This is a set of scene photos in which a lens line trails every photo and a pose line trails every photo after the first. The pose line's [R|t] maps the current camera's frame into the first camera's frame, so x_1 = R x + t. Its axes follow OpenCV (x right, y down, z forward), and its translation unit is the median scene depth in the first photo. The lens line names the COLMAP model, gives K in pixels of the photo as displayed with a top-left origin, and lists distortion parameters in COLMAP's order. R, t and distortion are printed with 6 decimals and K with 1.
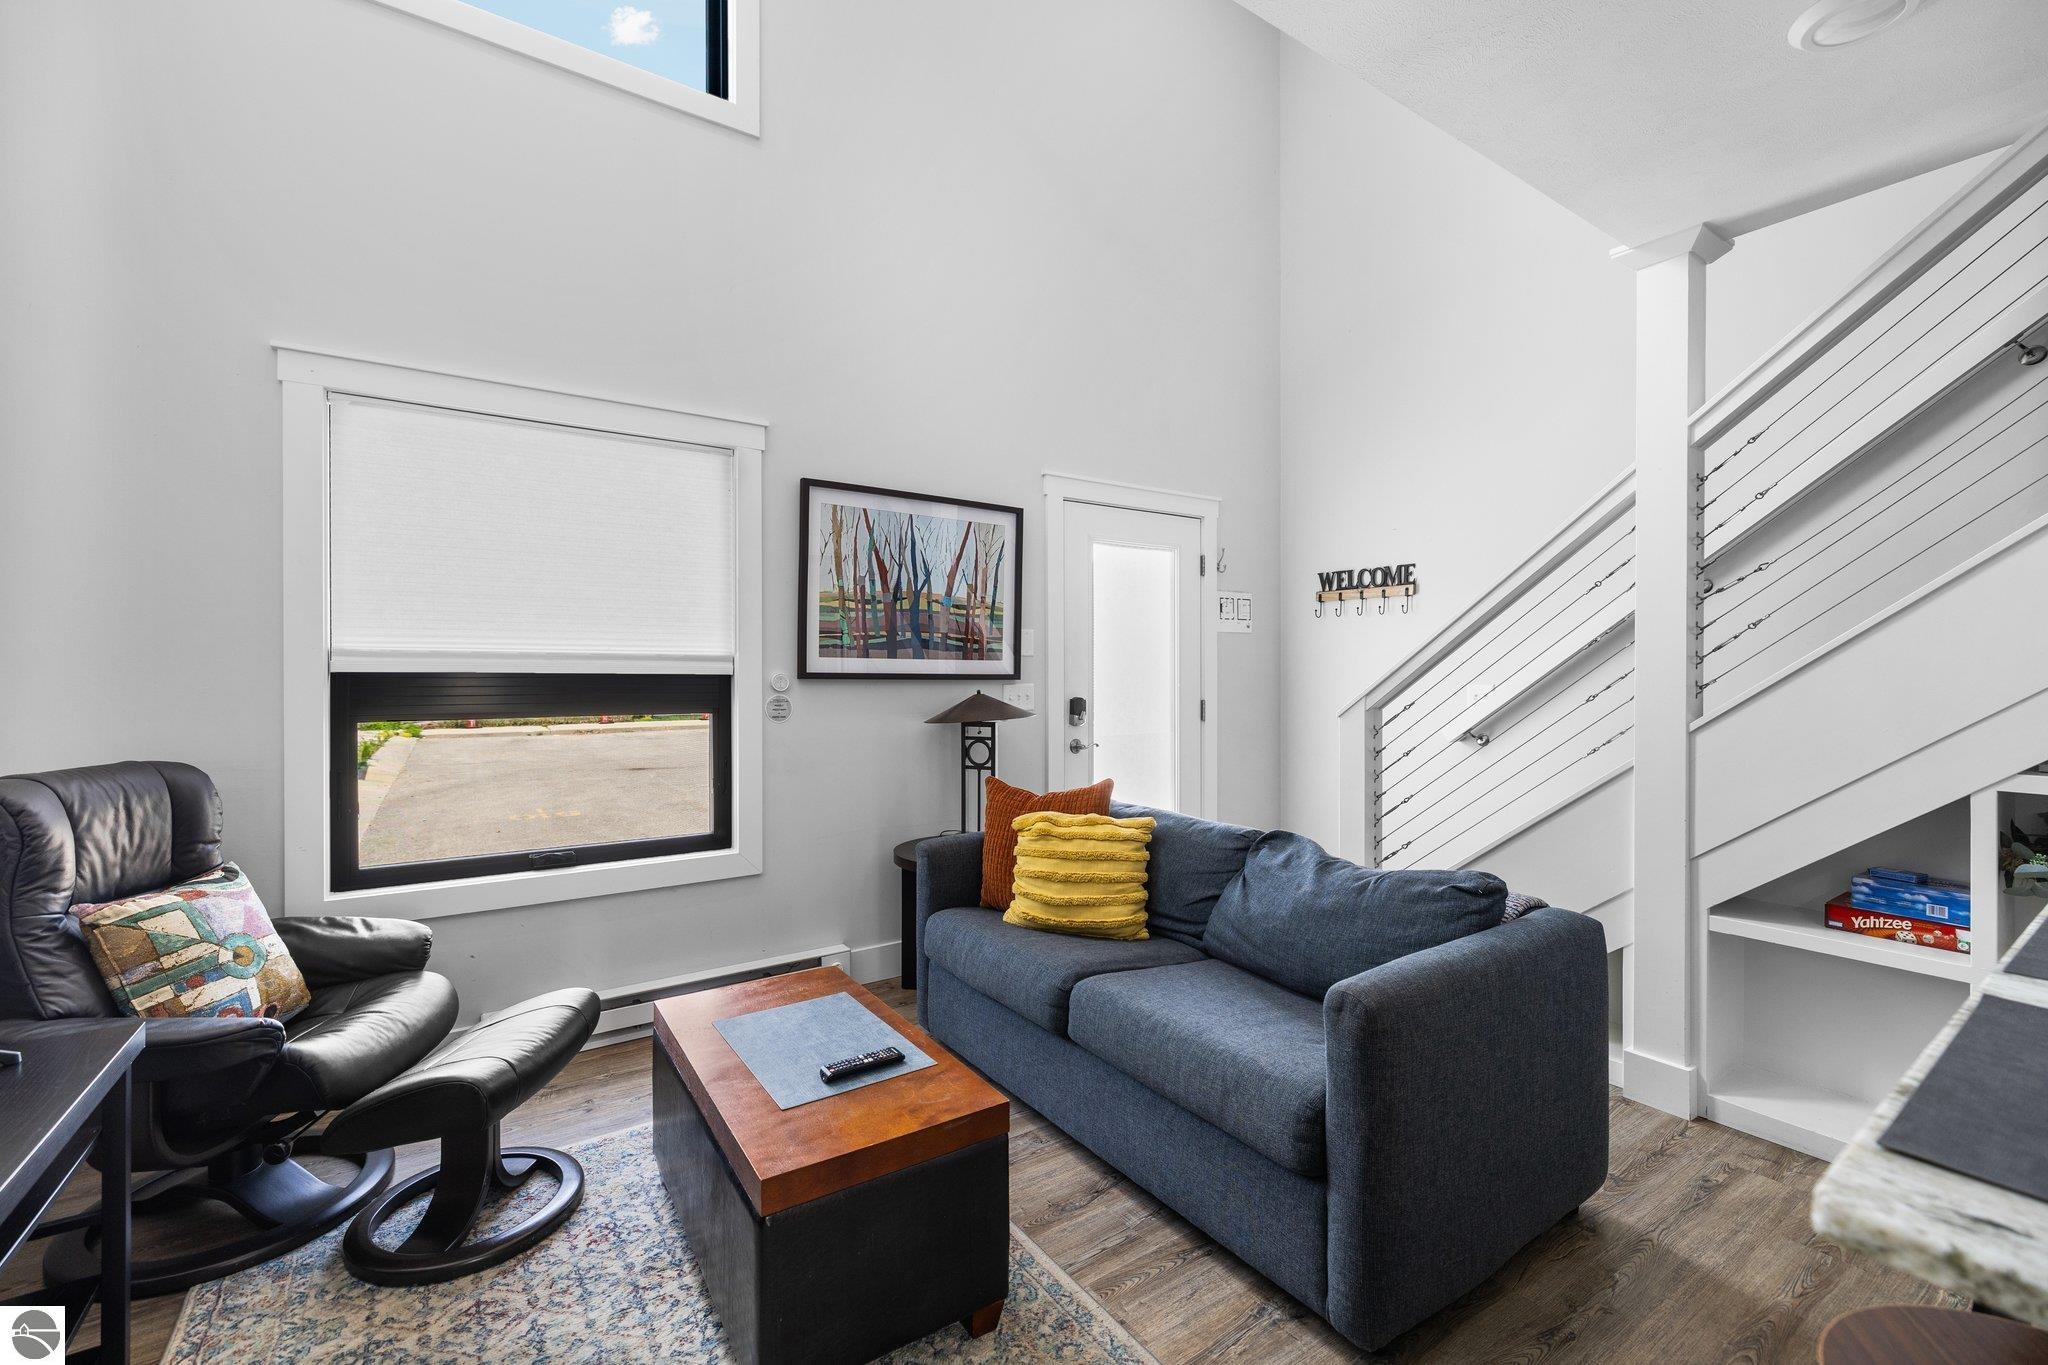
lens RADIAL K [[863.4, 0, 1015.2], [0, 863.4, 671.6], [0, 0, 1]] dist [0.003233, -0.000491]
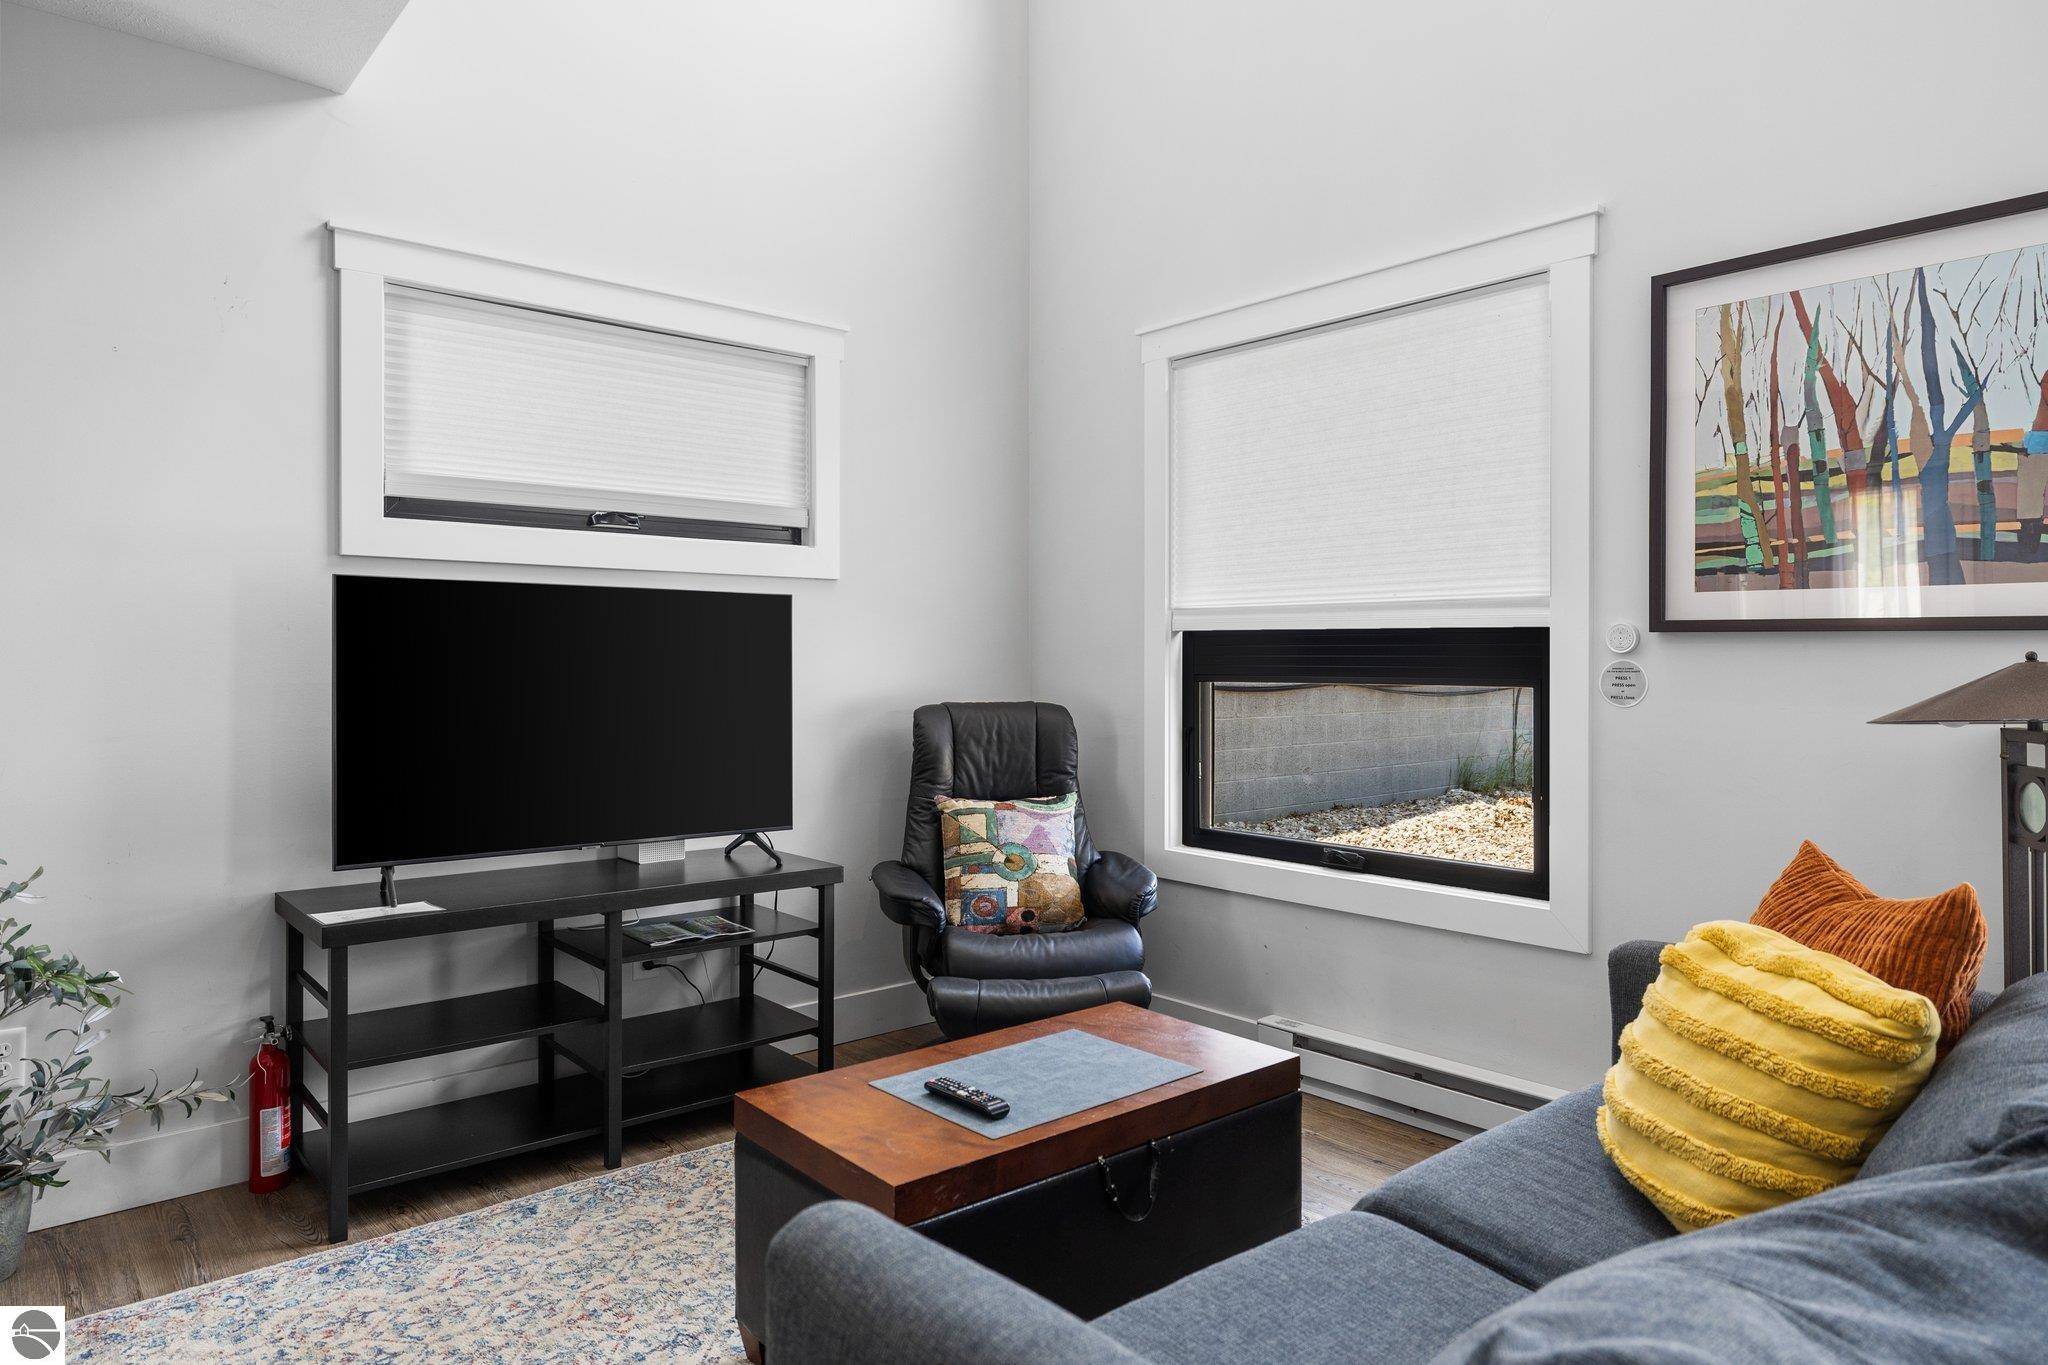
lens RADIAL K [[1240.8, 0, 1008.0], [0, 1240.8, 669.6], [0, 0, 1]] dist [0.000526, -0.001884]
pose [[0.117901, 0.006847, -0.993002, 0.645553], [-0.002287, 0.999975, 0.006623, 0.036168], [0.993023, 0.001491, 0.117913, 0.608872]]
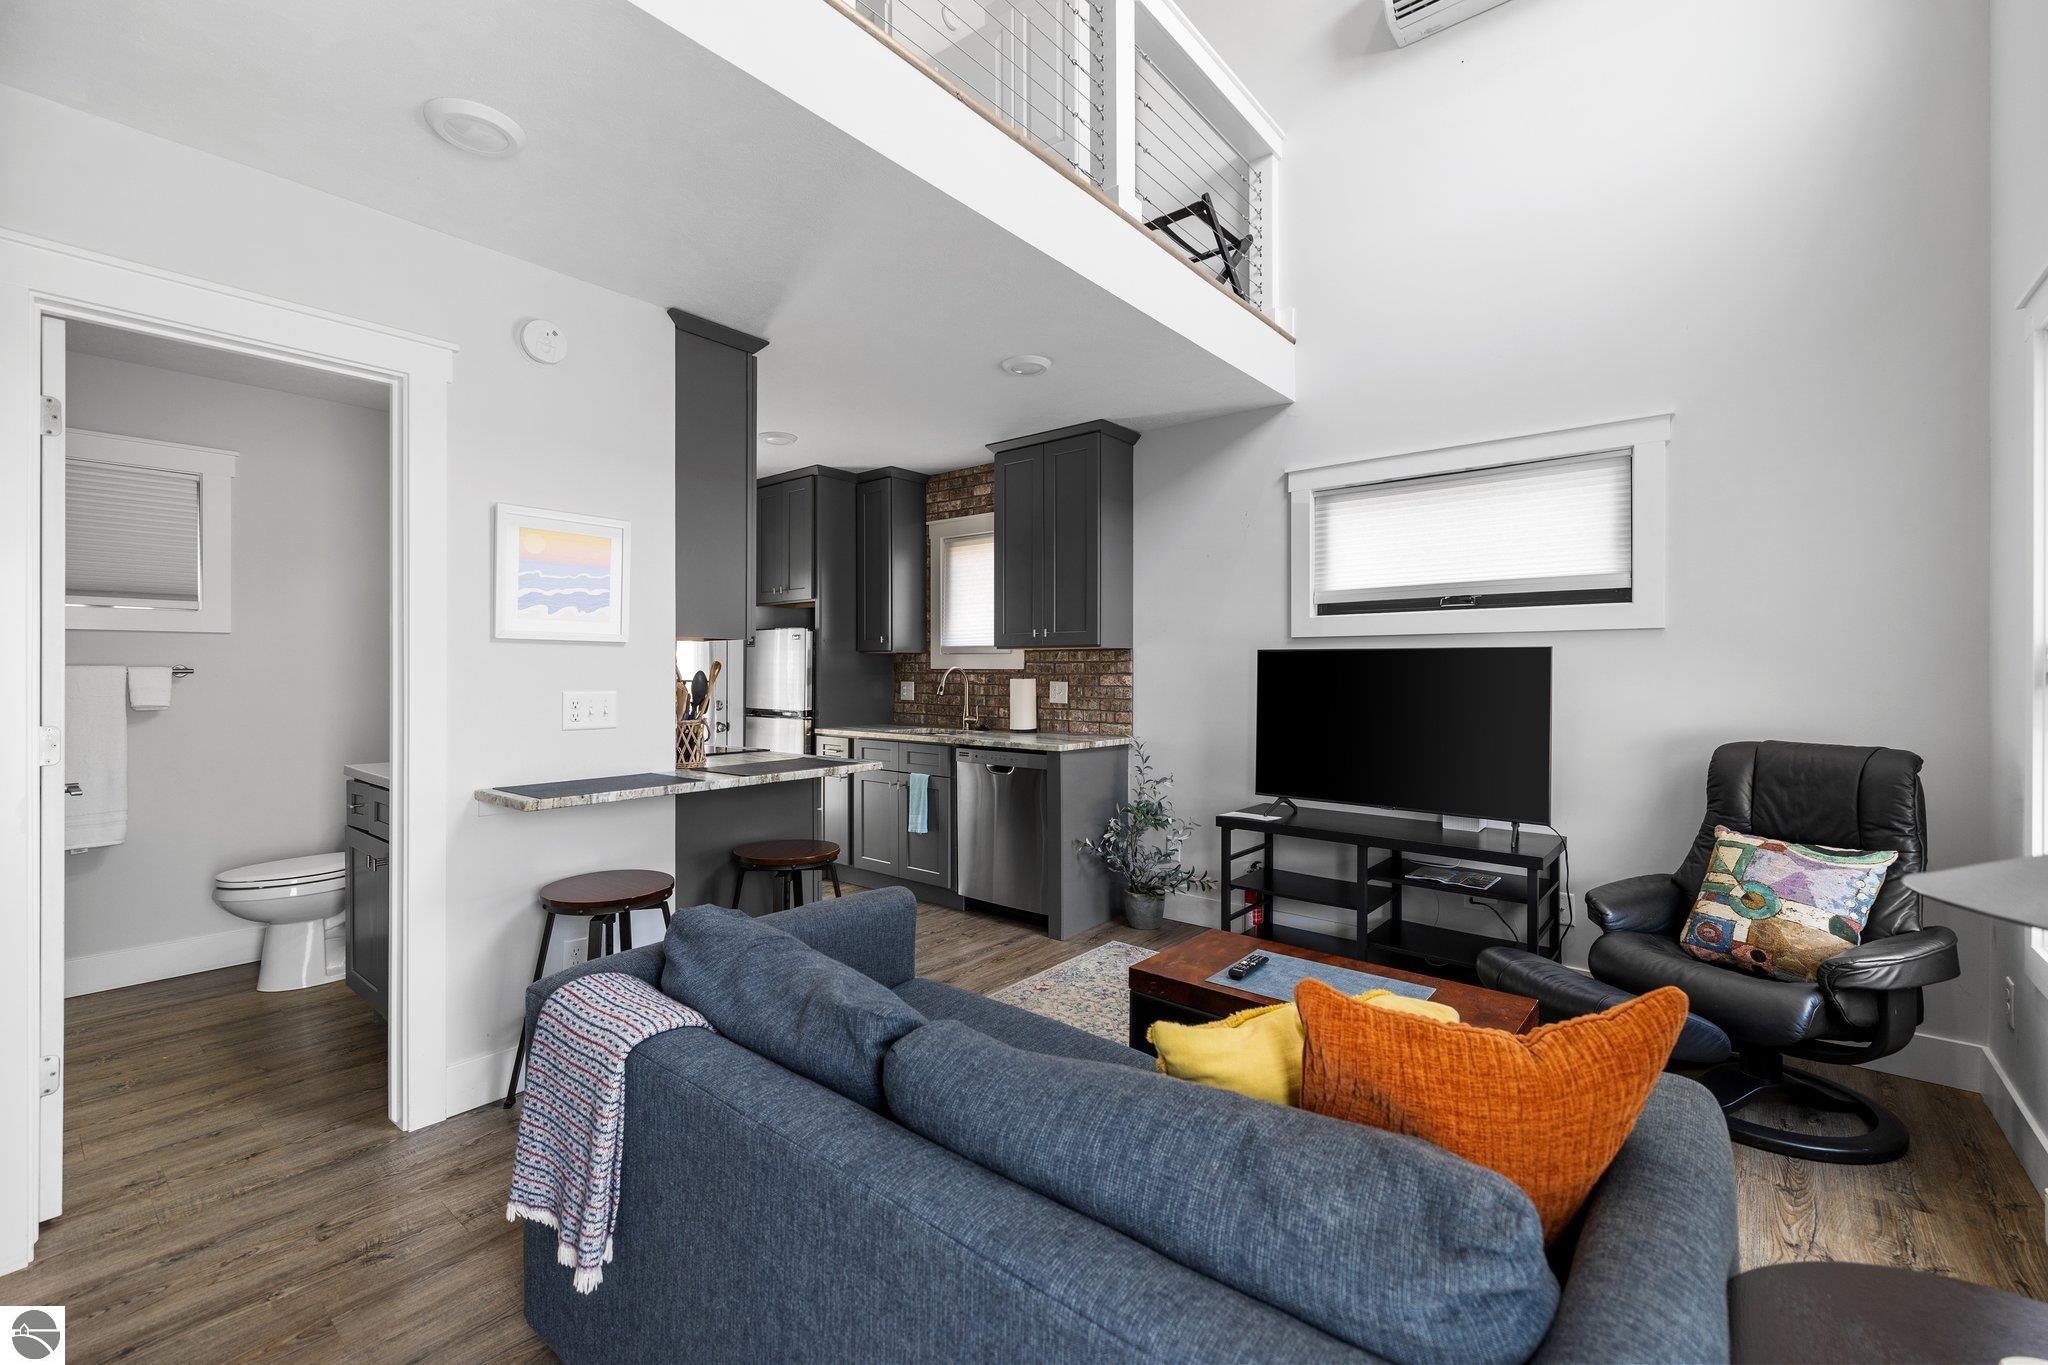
lens RADIAL K [[863.4, 0, 1018.7], [0, 863.4, 671.2], [0, 0, 1]] dist [0.003233, -0.000491]
pose [[-0.959511, -0.000220, -0.281671, 0.362792], [-0.000982, 0.999996, 0.002562, -0.002138], [0.281670, 0.002734, -0.959508, 1.466903]]
